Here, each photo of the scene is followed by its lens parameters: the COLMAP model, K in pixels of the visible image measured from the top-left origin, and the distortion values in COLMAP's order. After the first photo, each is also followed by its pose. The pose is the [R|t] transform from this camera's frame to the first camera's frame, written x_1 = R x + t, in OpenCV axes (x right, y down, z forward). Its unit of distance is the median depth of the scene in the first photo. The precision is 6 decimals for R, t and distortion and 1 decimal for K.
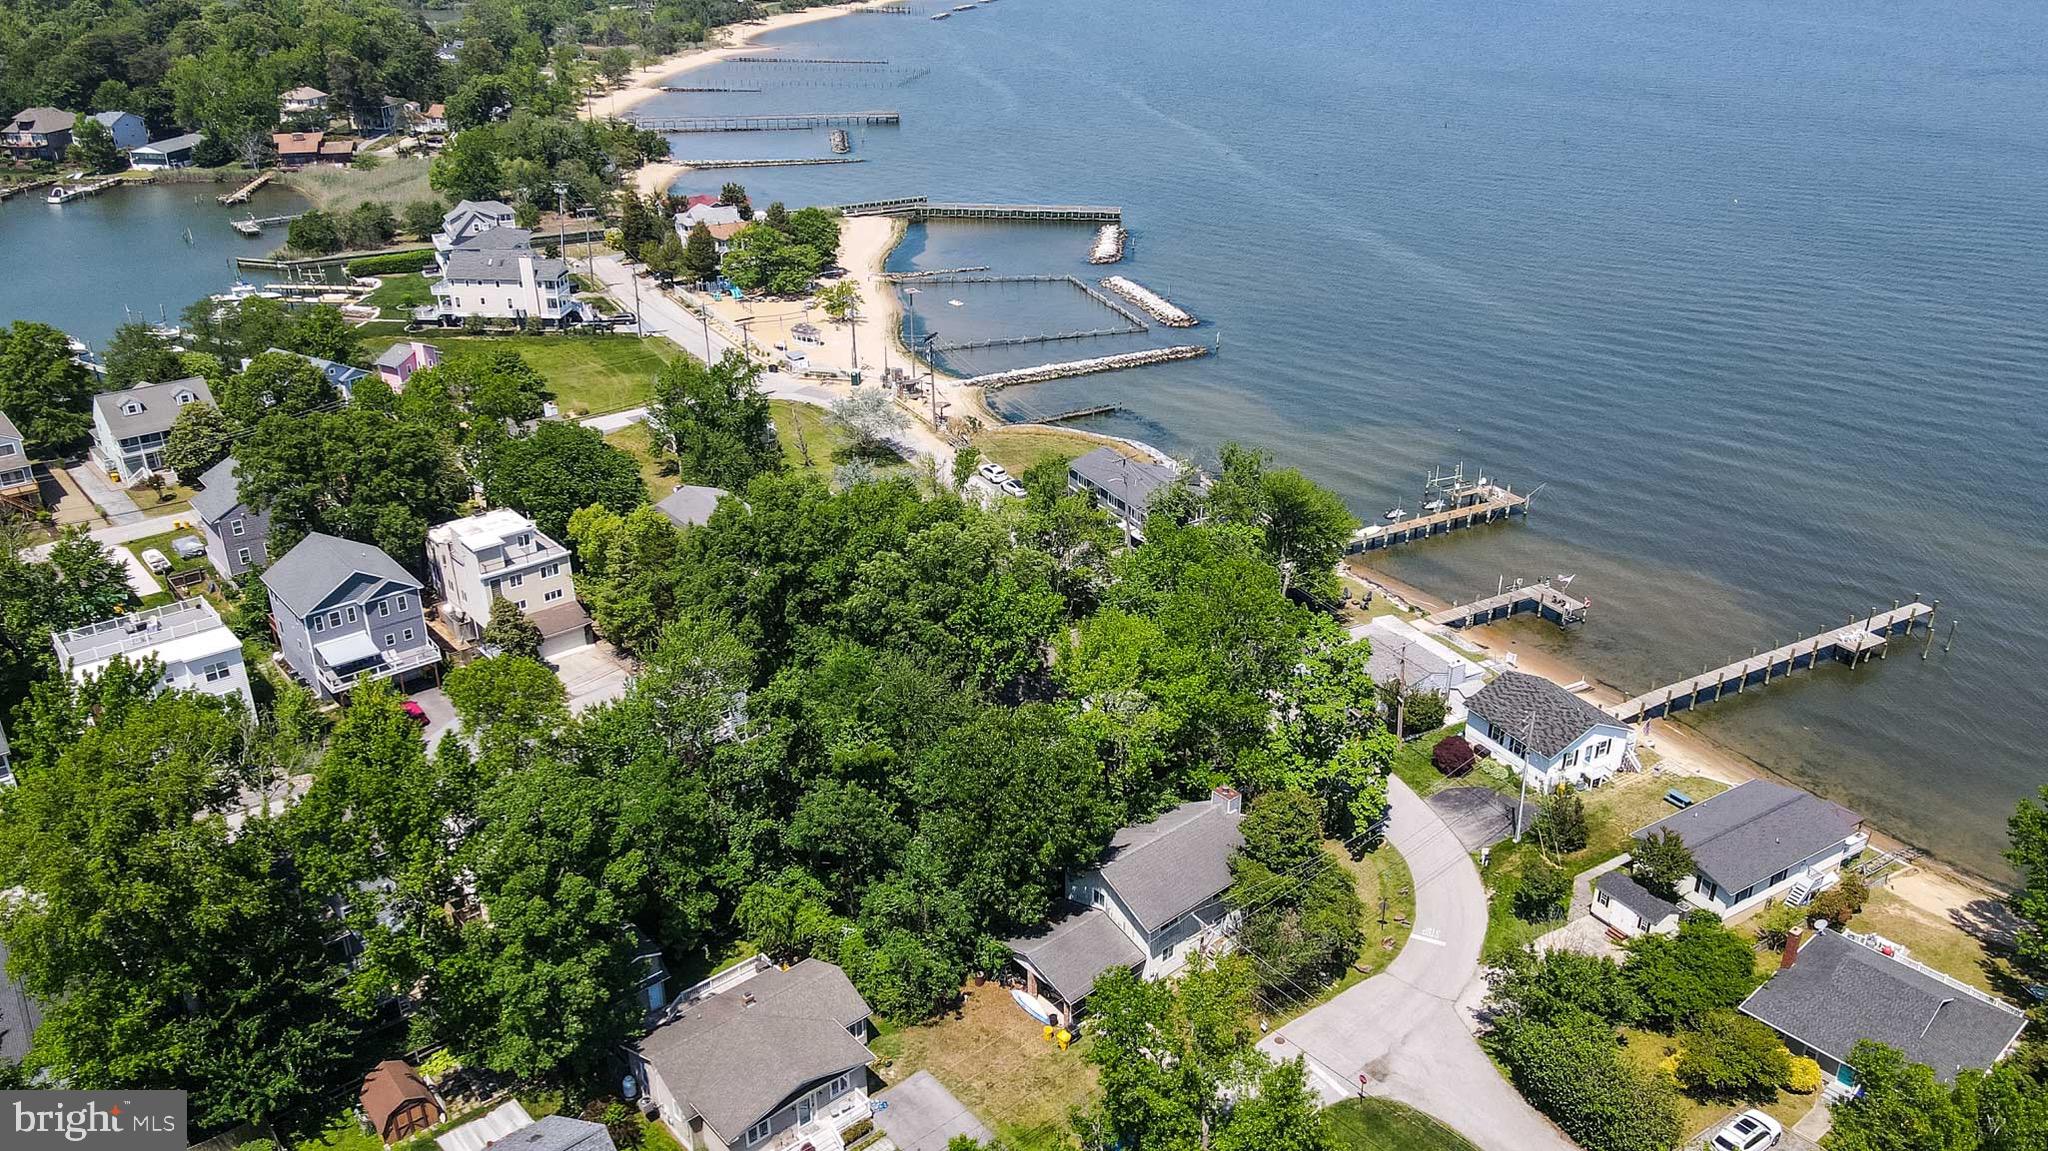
lens RADIAL K [[1507.5, 0, 1038.3], [0, 1507.5, 584.0], [0, 0, 1]] dist [0.002177, 0.031540]
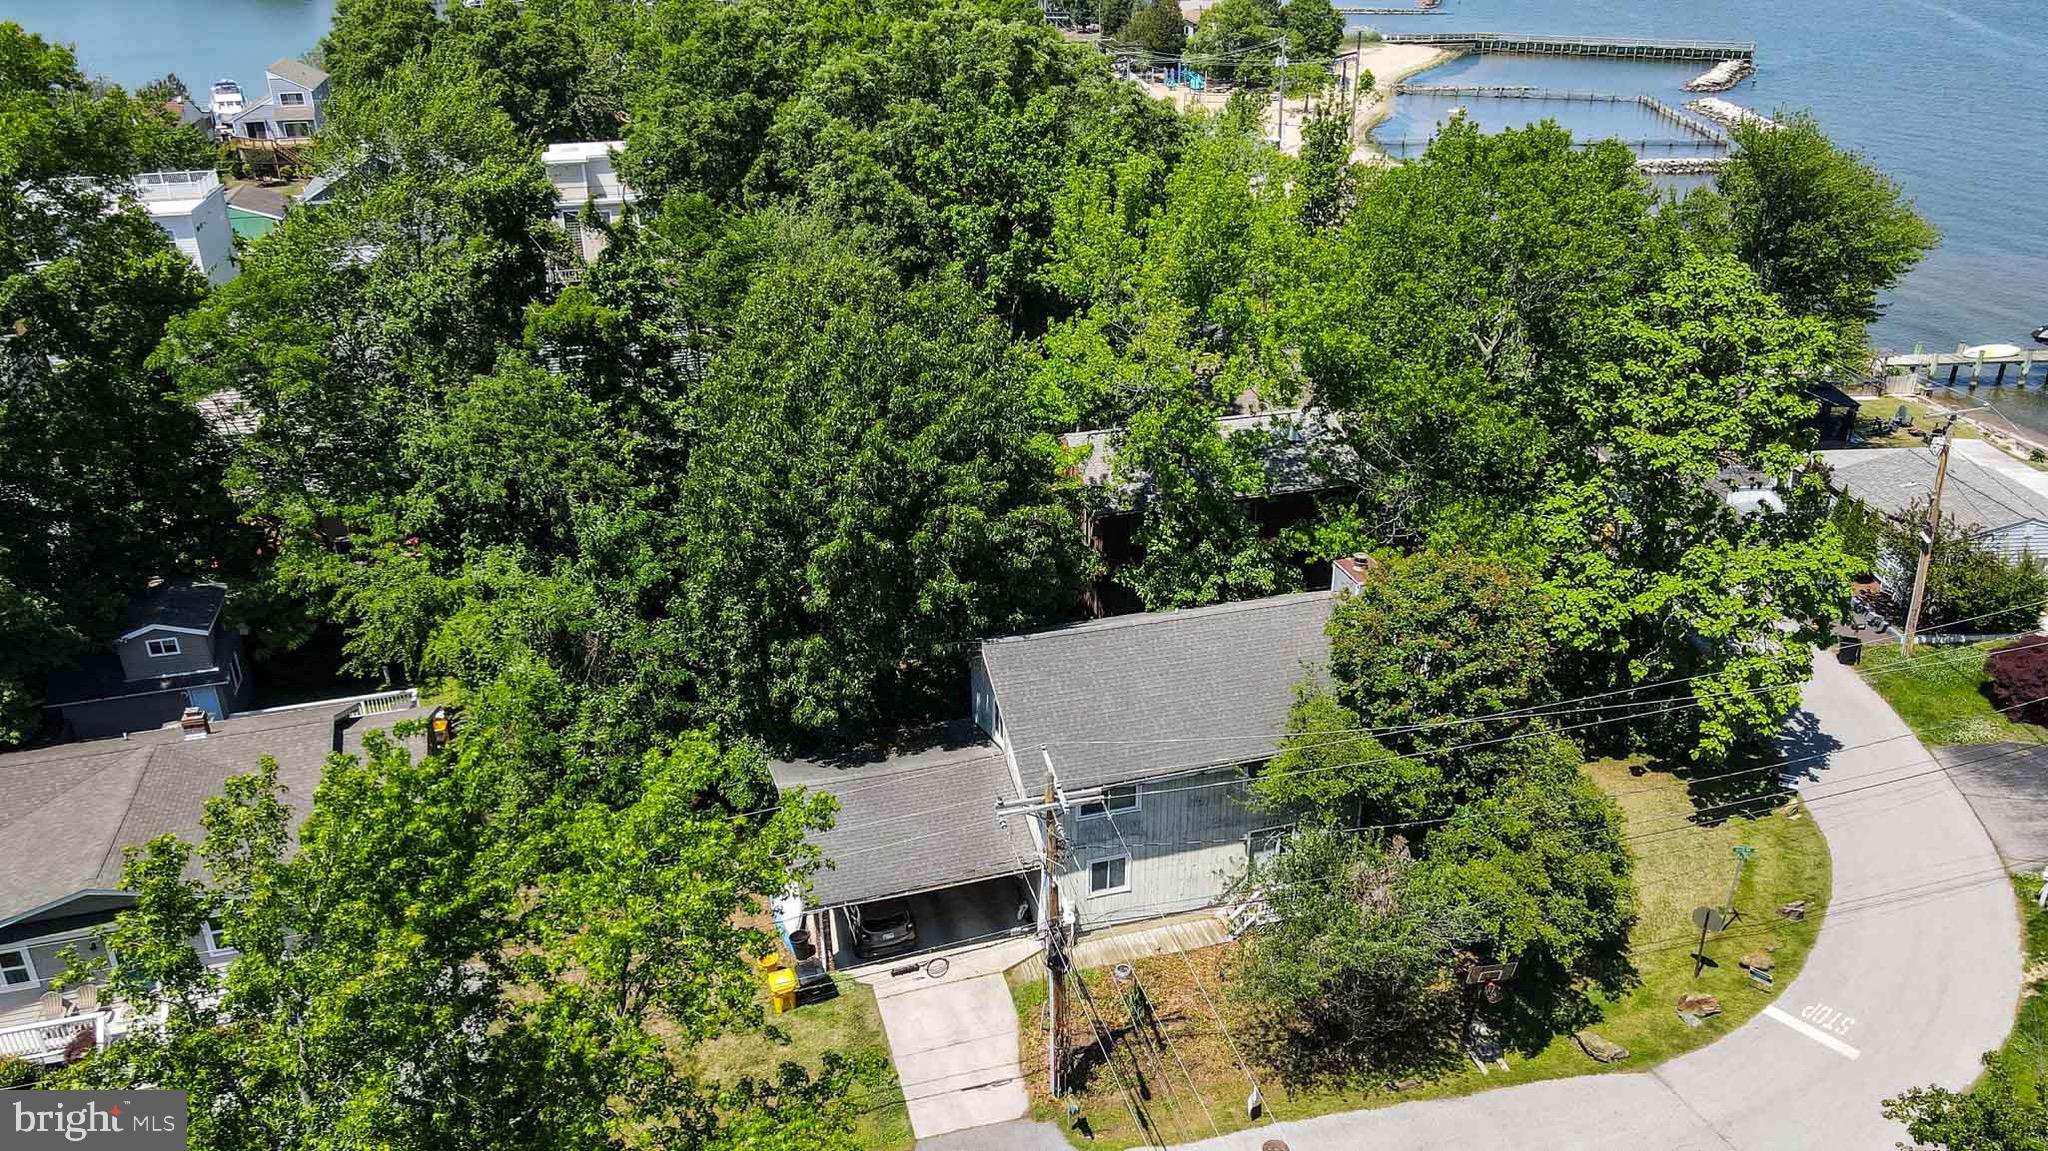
lens RADIAL K [[1507.5, 0, 1036.0], [0, 1507.5, 575.7], [0, 0, 1]] dist [0.002177, 0.031540]
pose [[0.905979, 0.172456, -0.386602, 0.188430], [-0.172701, 0.984374, 0.034396, 0.128144], [0.386493, 0.035605, 0.921605, 0.507401]]
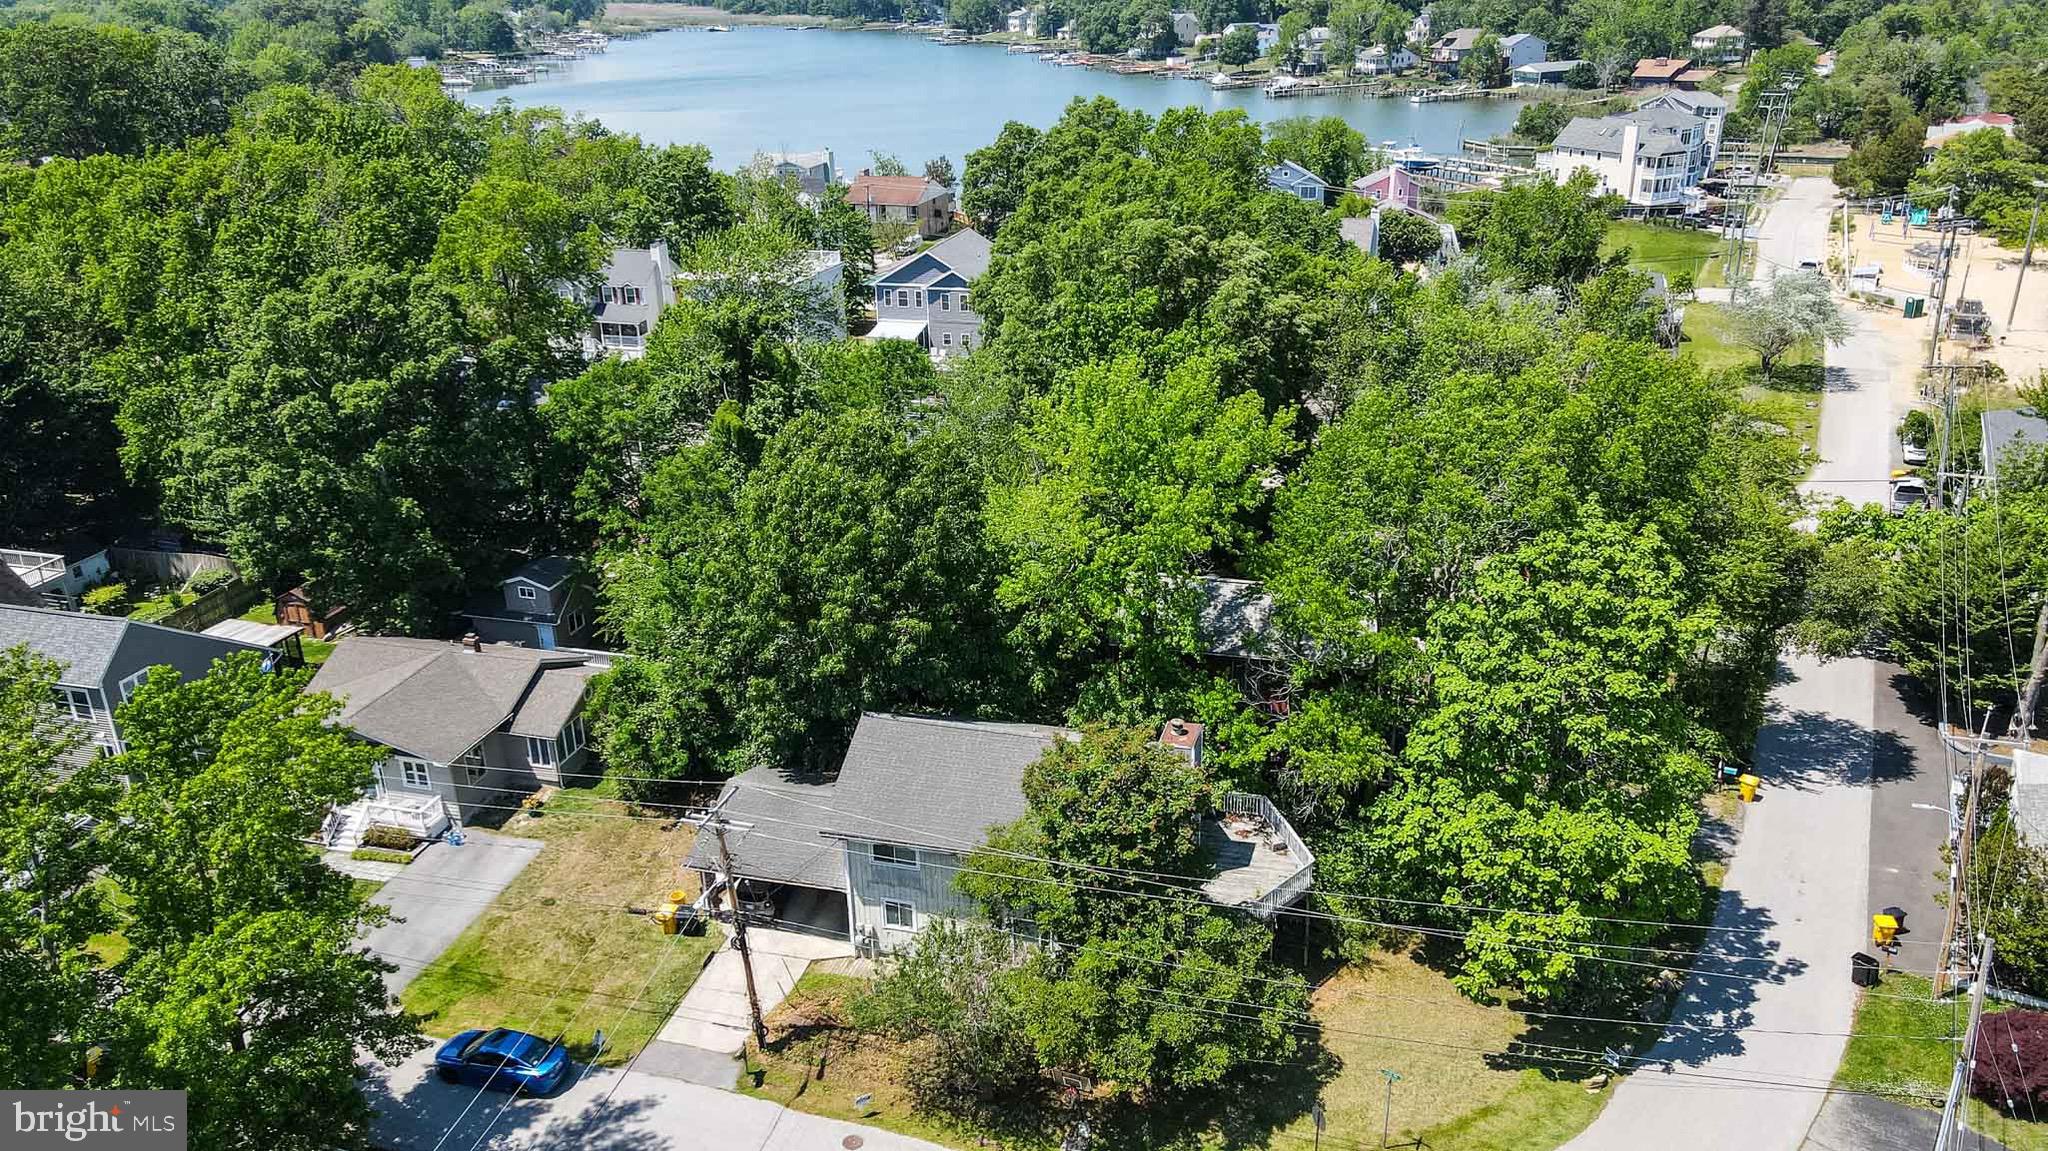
lens RADIAL K [[1507.5, 0, 1037.1], [0, 1507.5, 572.8], [0, 0, 1]] dist [0.002177, 0.031540]
pose [[0.546728, 0.310069, -0.777783, 0.430573], [-0.340703, 0.930912, 0.131624, 0.034304], [0.764859, 0.193031, 0.614597, 0.581132]]
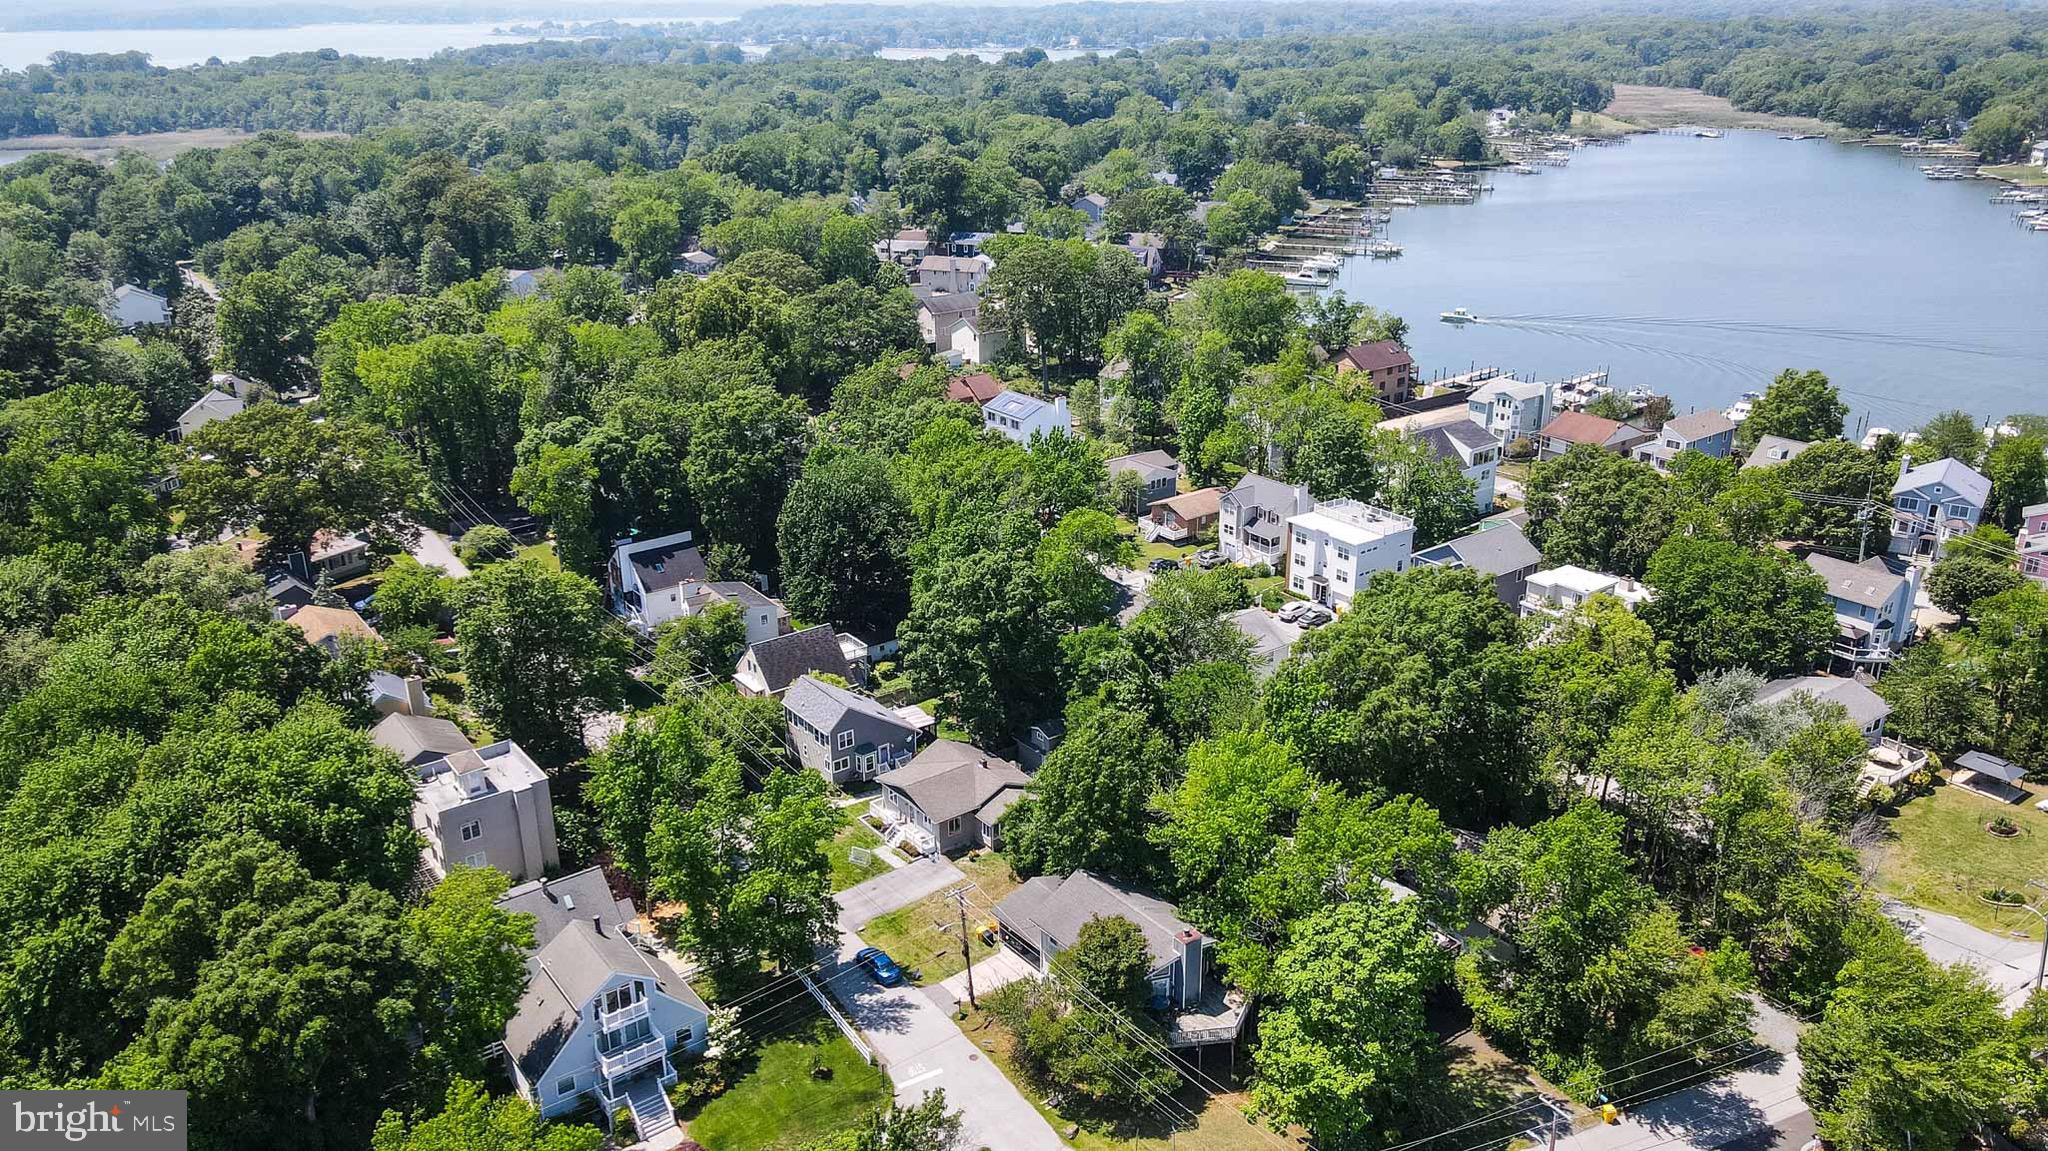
lens RADIAL K [[1507.5, 0, 1037.8], [0, 1507.5, 555.5], [0, 0, 1]] dist [0.002177, 0.031540]
pose [[-0.070101, 0.344671, -0.936103, 0.871780], [-0.417873, 0.841960, 0.341300, -0.328593], [0.905797, 0.415098, 0.085006, 0.657999]]
